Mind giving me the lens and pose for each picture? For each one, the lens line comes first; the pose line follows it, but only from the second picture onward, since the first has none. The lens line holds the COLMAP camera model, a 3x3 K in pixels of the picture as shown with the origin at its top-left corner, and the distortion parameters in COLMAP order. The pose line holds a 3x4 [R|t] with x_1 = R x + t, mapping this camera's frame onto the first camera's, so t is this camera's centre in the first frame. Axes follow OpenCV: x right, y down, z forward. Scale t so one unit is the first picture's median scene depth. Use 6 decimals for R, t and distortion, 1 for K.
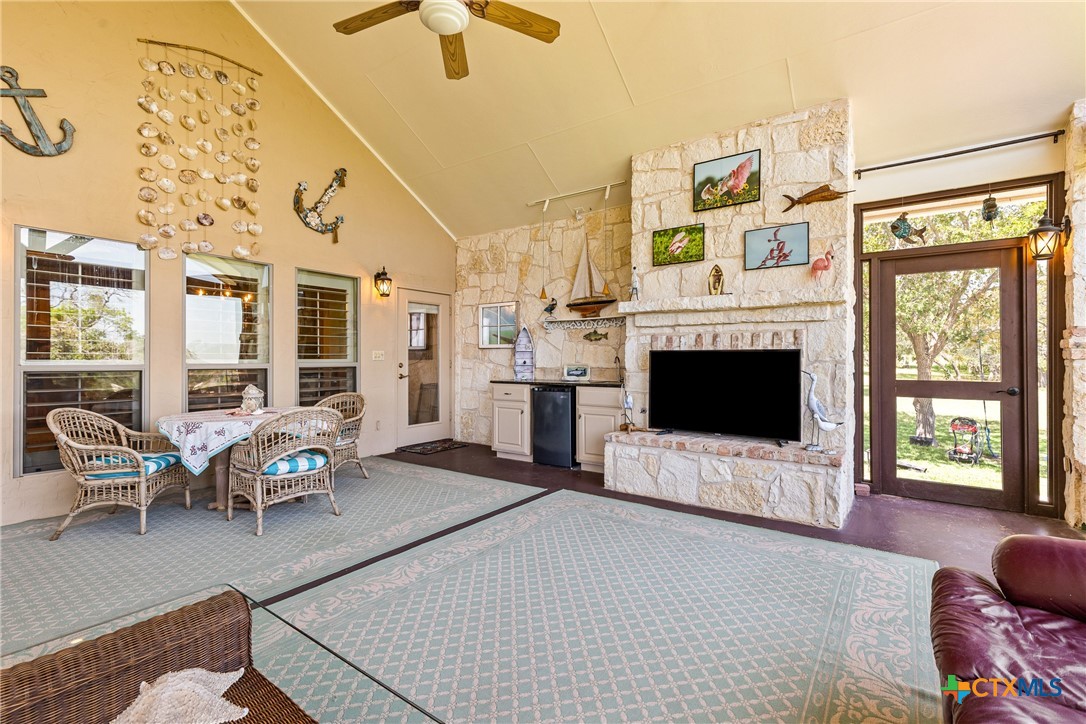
lens RADIAL K [[494.2, 0, 543.9], [0, 494.2, 363.6], [0, 0, 1]] dist [0.006799, 0.000059]
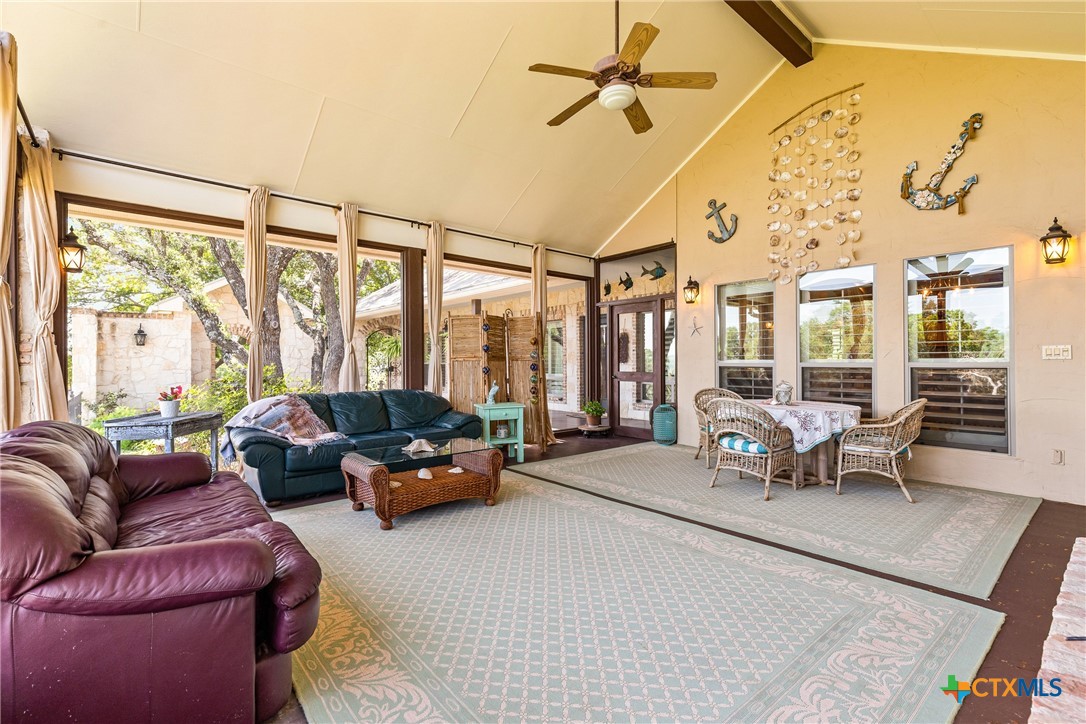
lens RADIAL K [[494.2, 0, 543.9], [0, 494.2, 363.6], [0, 0, 1]] dist [0.006799, 0.000059]
pose [[-0.249612, 0.007952, -0.968313, 0.802036], [-0.004297, 0.999947, 0.009320, -0.007835], [0.968336, 0.006487, -0.249564, 0.819620]]
